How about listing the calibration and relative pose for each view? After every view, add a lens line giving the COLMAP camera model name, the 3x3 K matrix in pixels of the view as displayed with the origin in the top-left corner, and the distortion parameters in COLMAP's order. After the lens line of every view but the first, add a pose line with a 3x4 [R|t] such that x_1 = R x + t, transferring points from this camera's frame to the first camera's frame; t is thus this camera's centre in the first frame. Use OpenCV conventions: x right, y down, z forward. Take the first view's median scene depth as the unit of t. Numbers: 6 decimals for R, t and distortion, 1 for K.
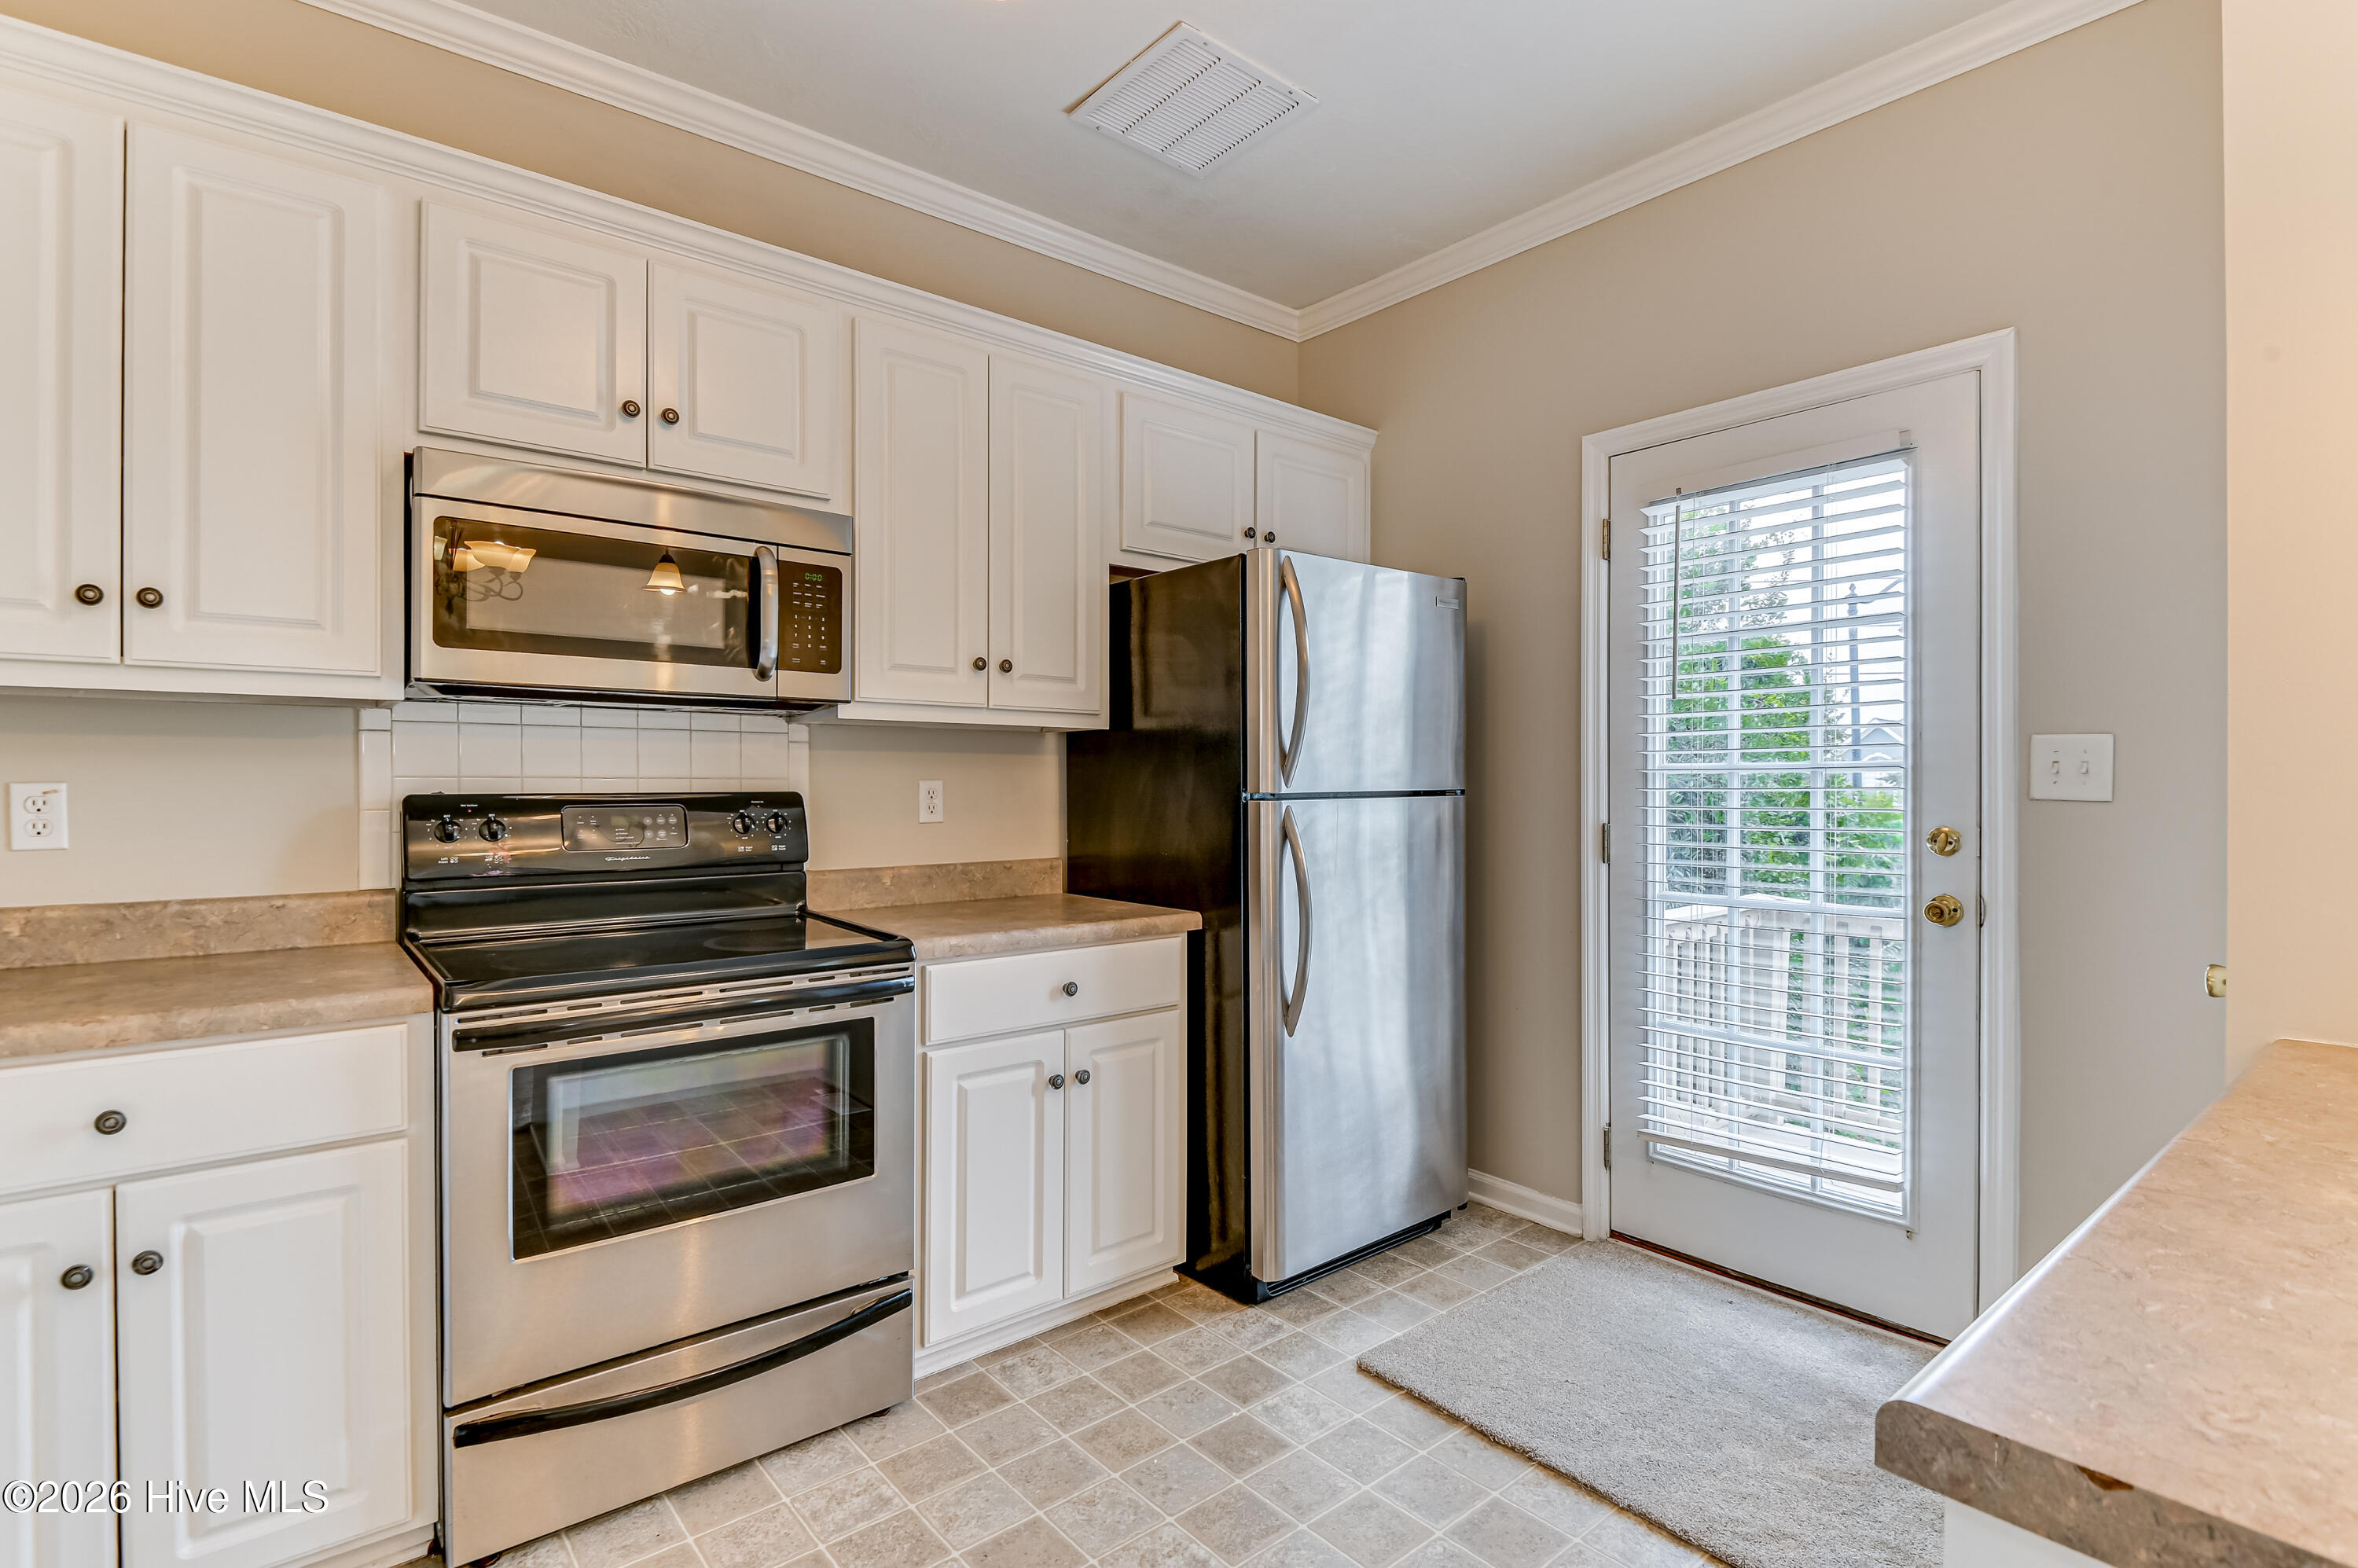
lens RADIAL K [[1114.8, 0, 1199.2], [0, 1114.8, 787.4], [0, 0, 1]] dist [-0.000662, -0.010308]
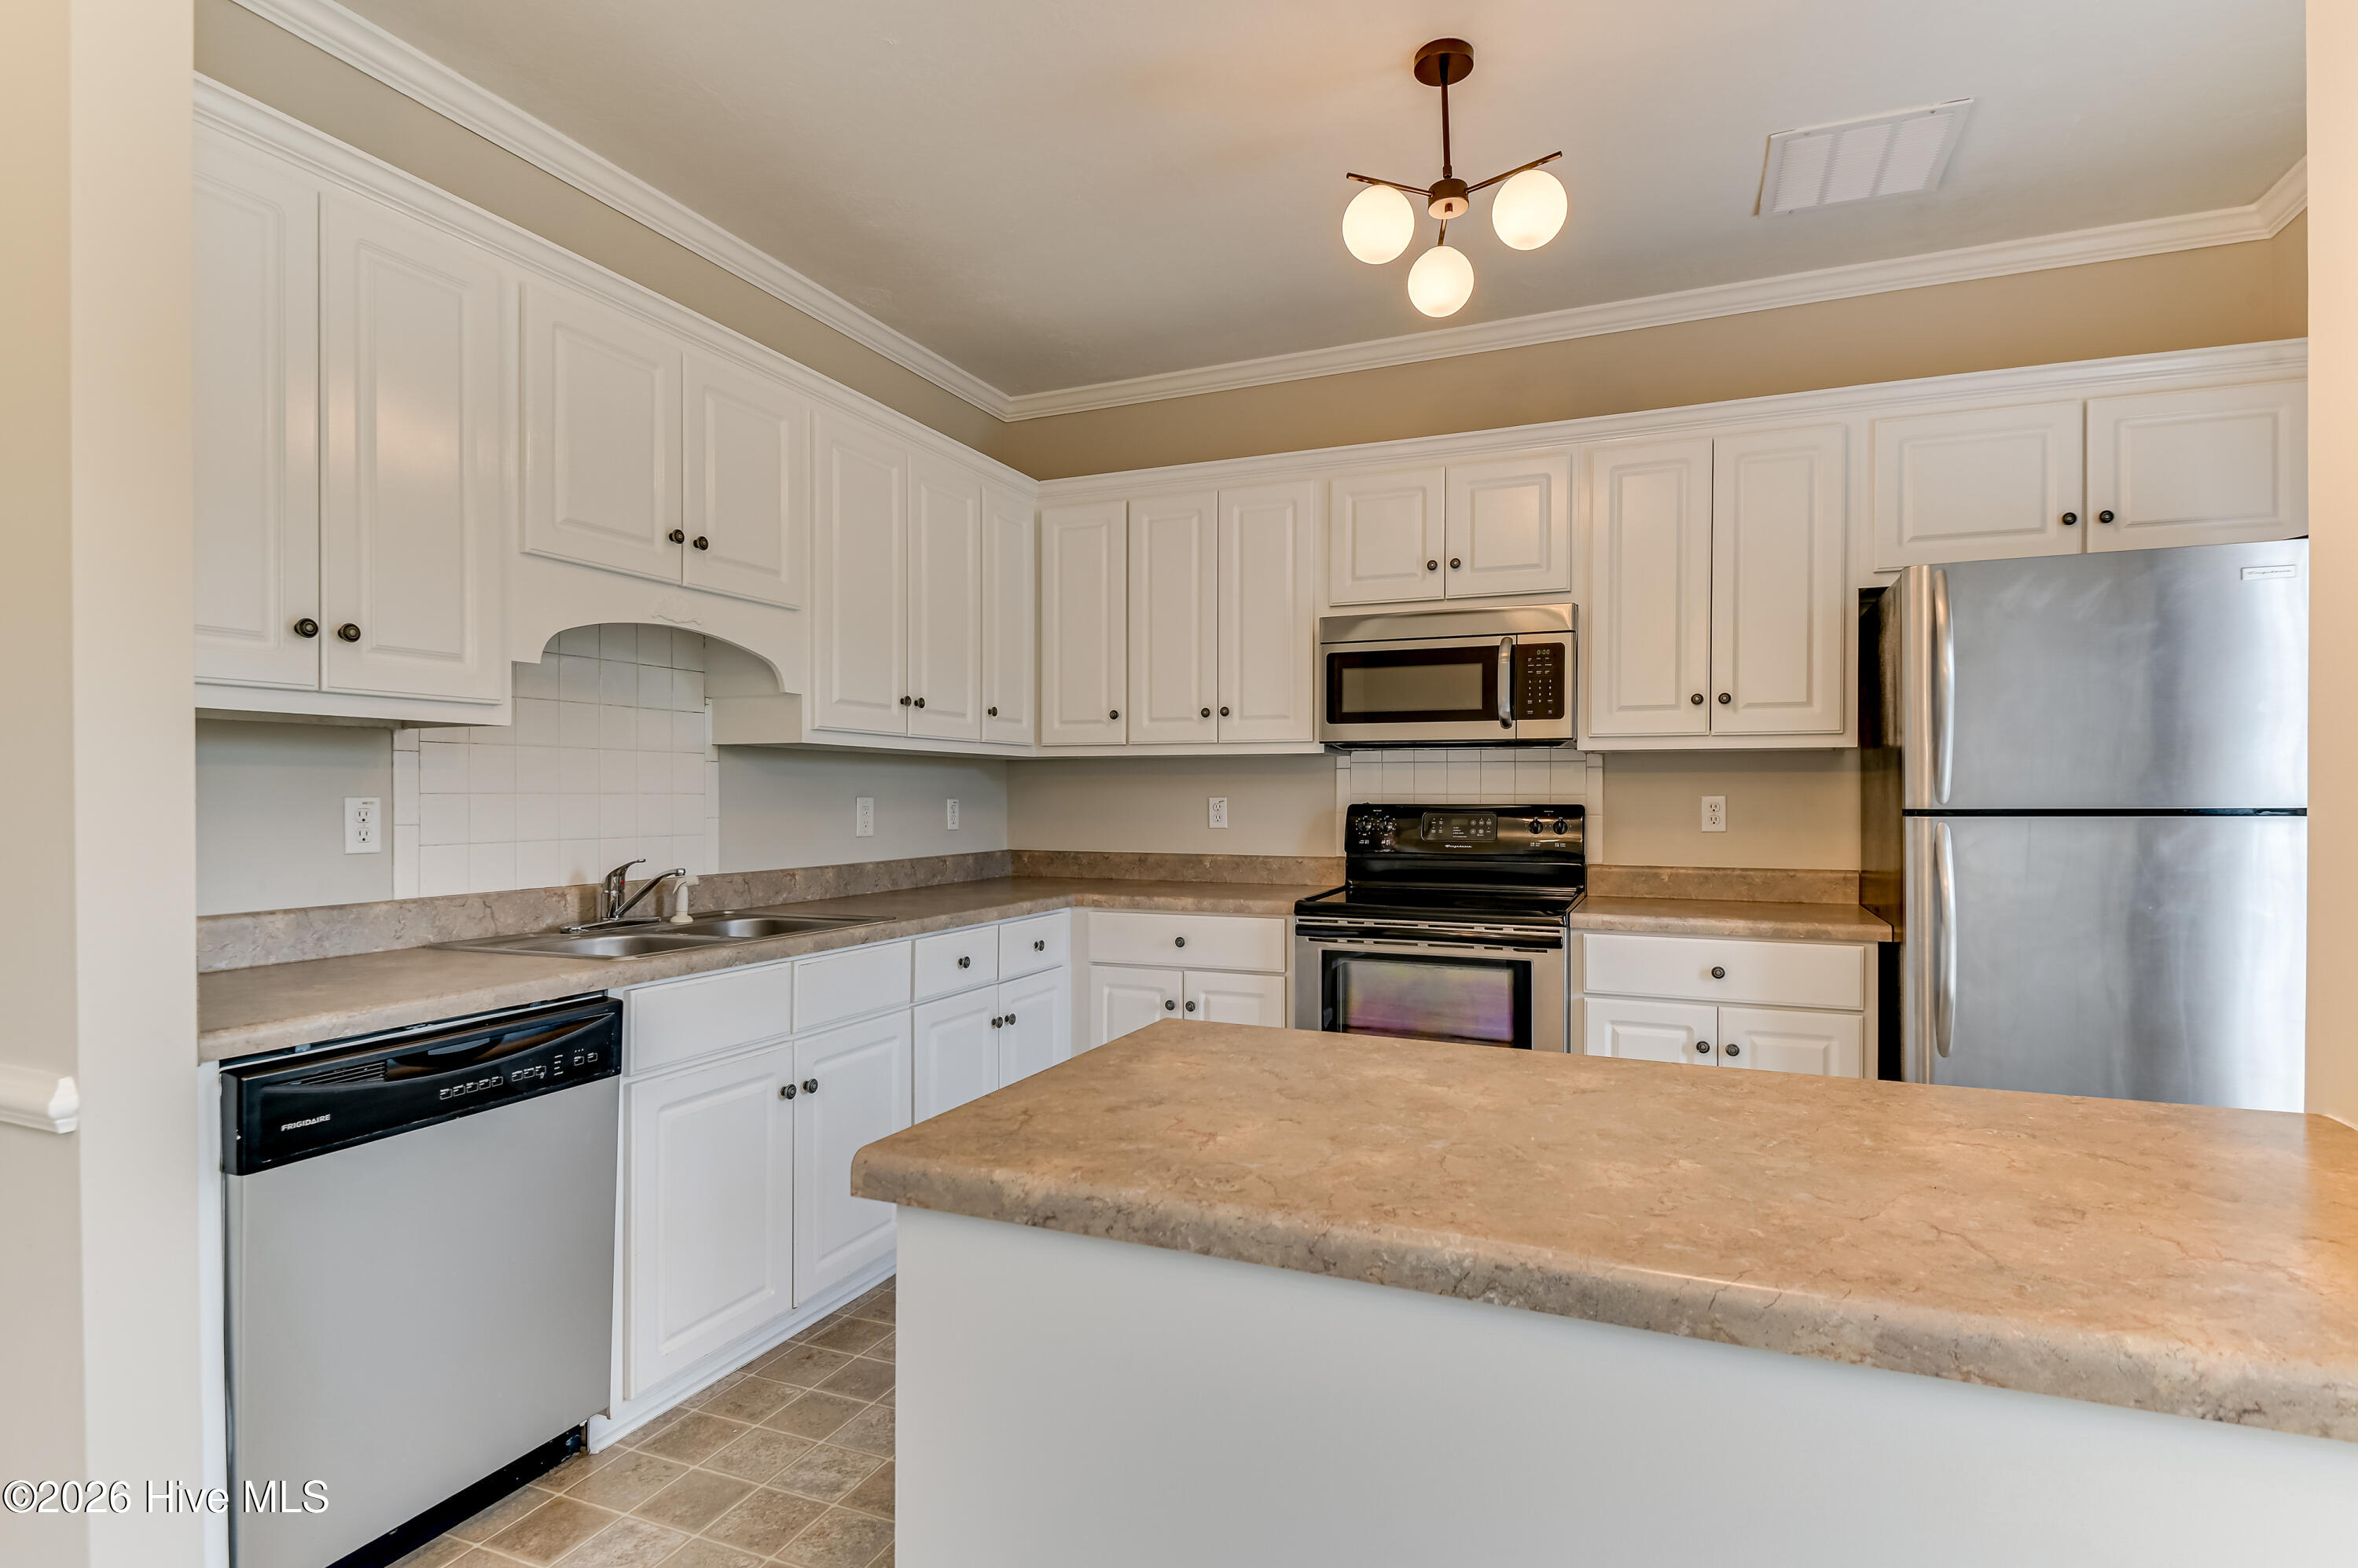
lens RADIAL K [[1236.7, 0, 1214.8], [0, 1236.7, 796.0], [0, 0, 1]] dist [-0.021850, -0.003197]
pose [[0.452105, -0.000049, -0.891965, 0.870434], [-0.005373, 0.999982, -0.002779, 0.000052], [0.891948, 0.006049, 0.452097, -0.077707]]
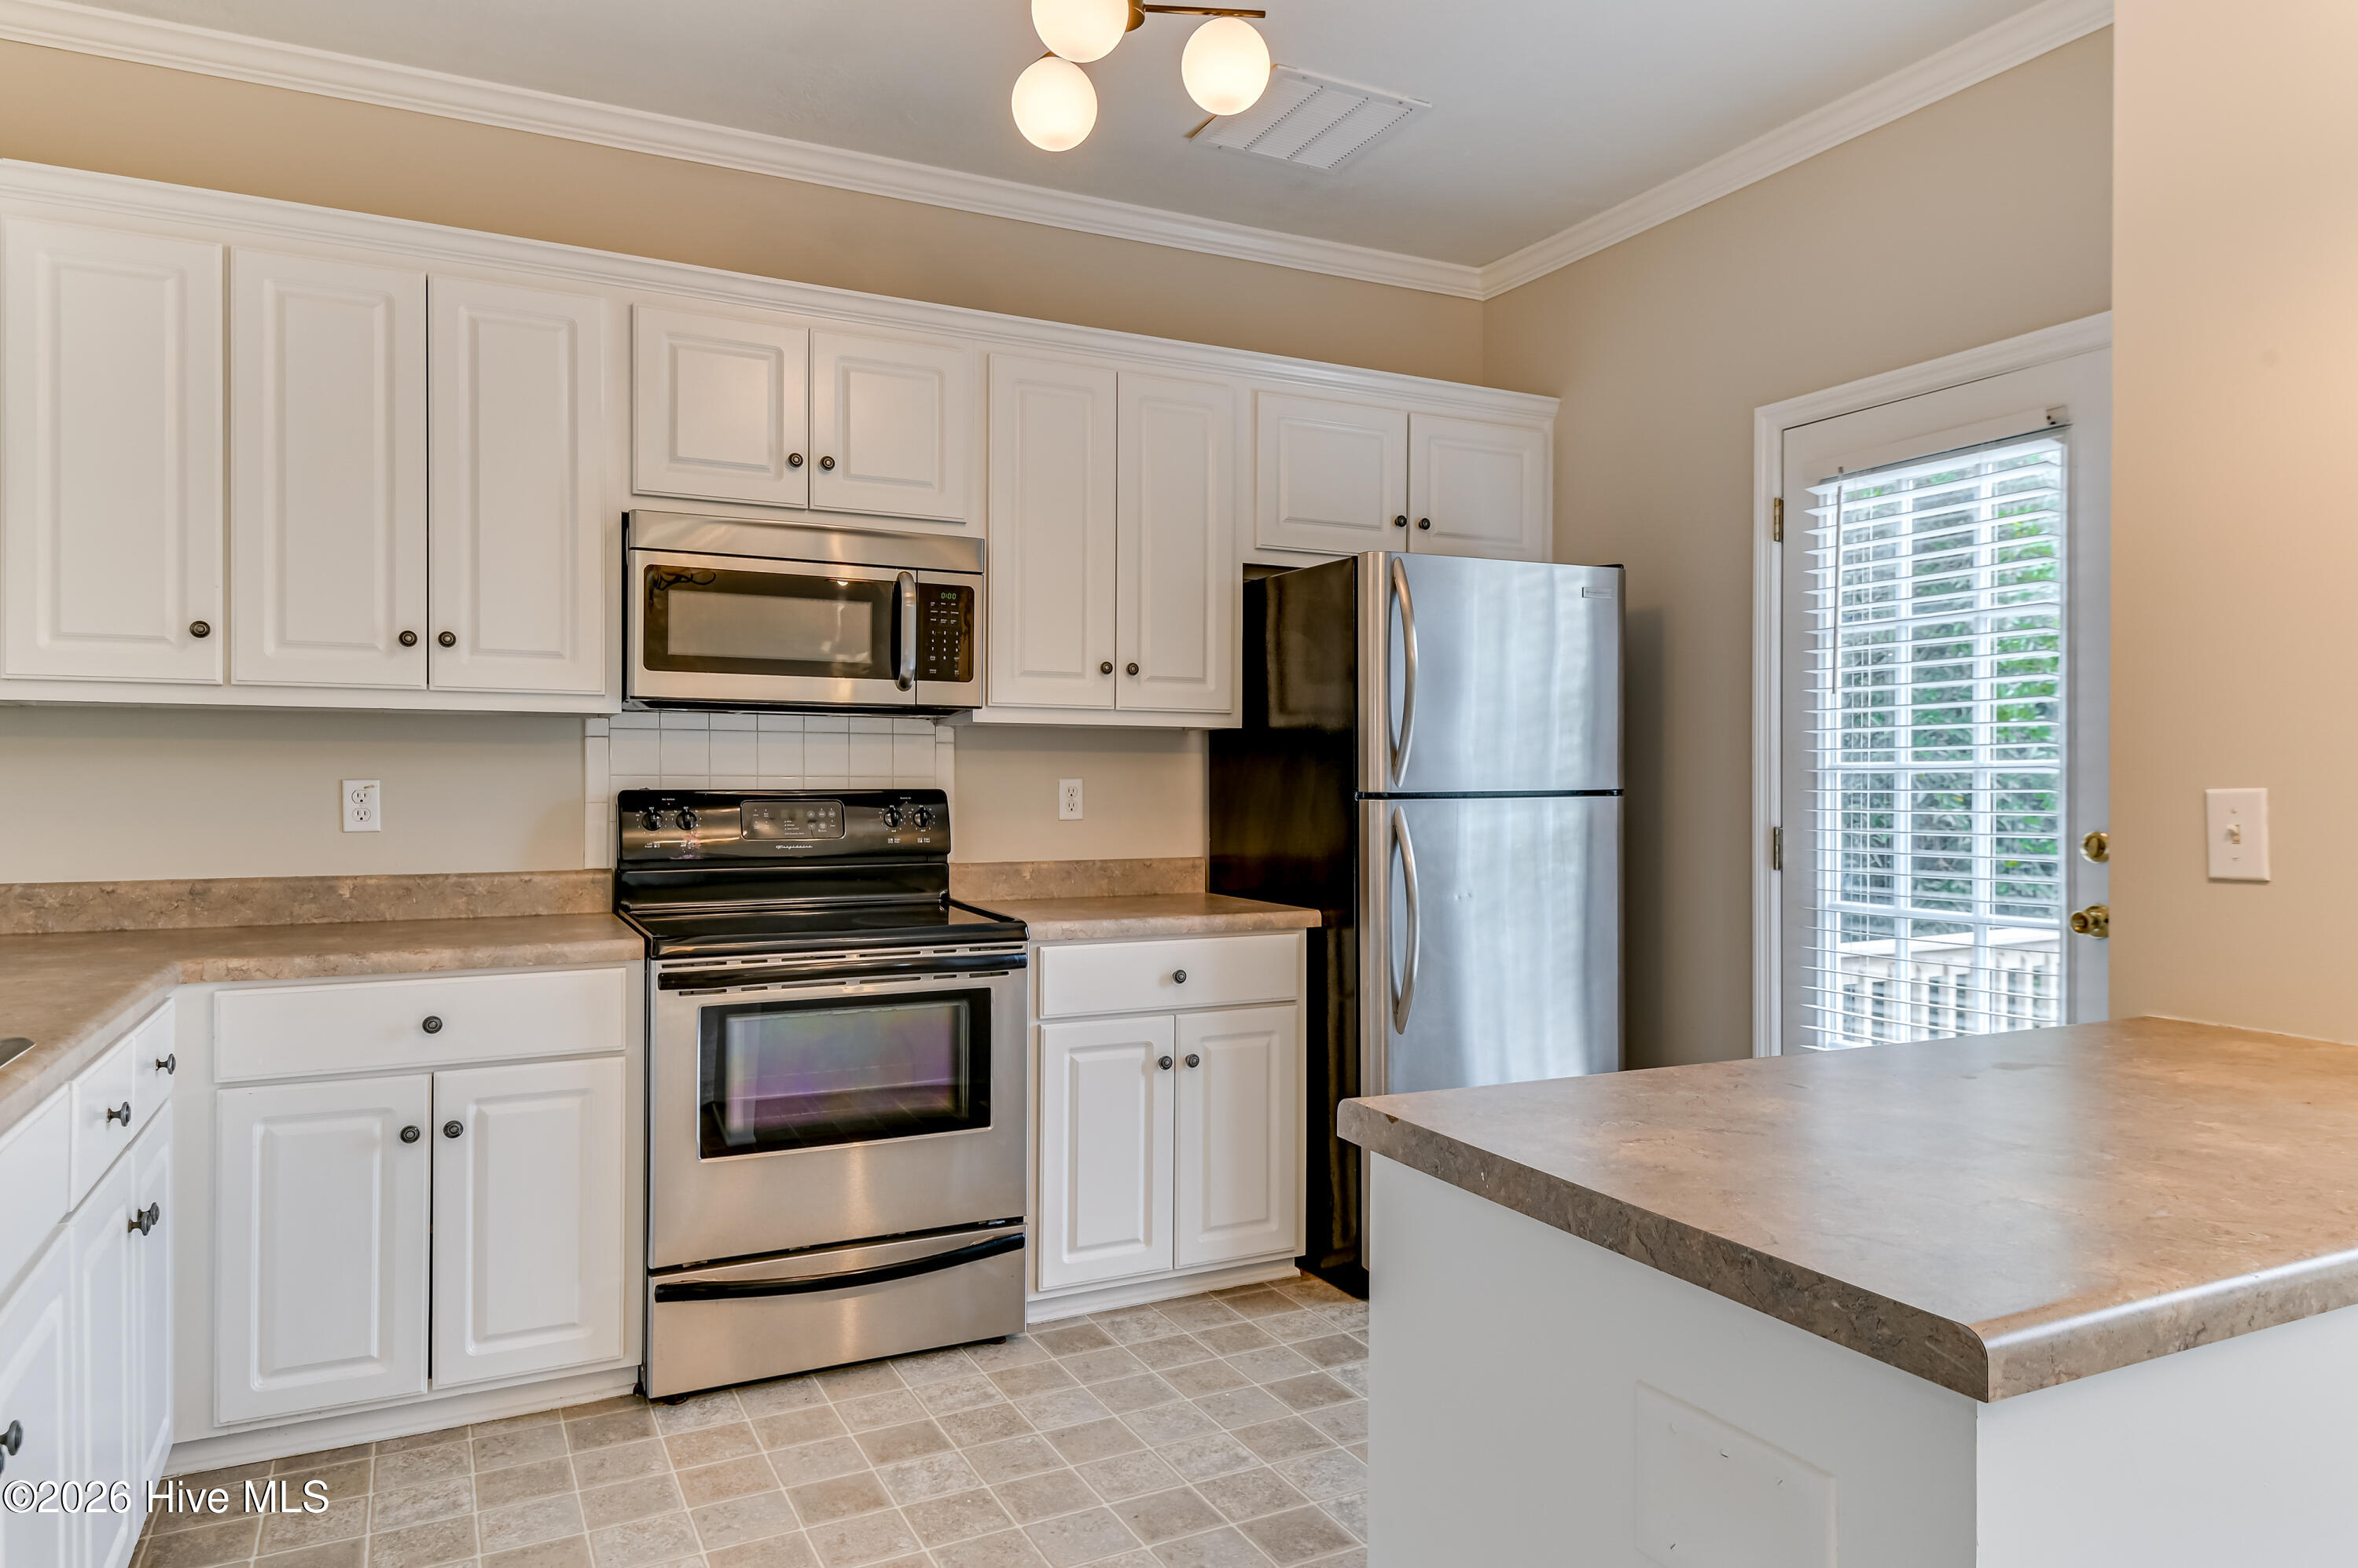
lens RADIAL K [[1483.1, 0, 1253.4], [0, 1483.1, 785.4], [0, 0, 1]] dist [0.000074, 0.005703]
pose [[0.980853, 0.003120, -0.194725, 0.244253], [-0.003315, 0.999994, -0.000676, 0.000191], [0.194722, 0.001309, 0.980858, -0.398020]]
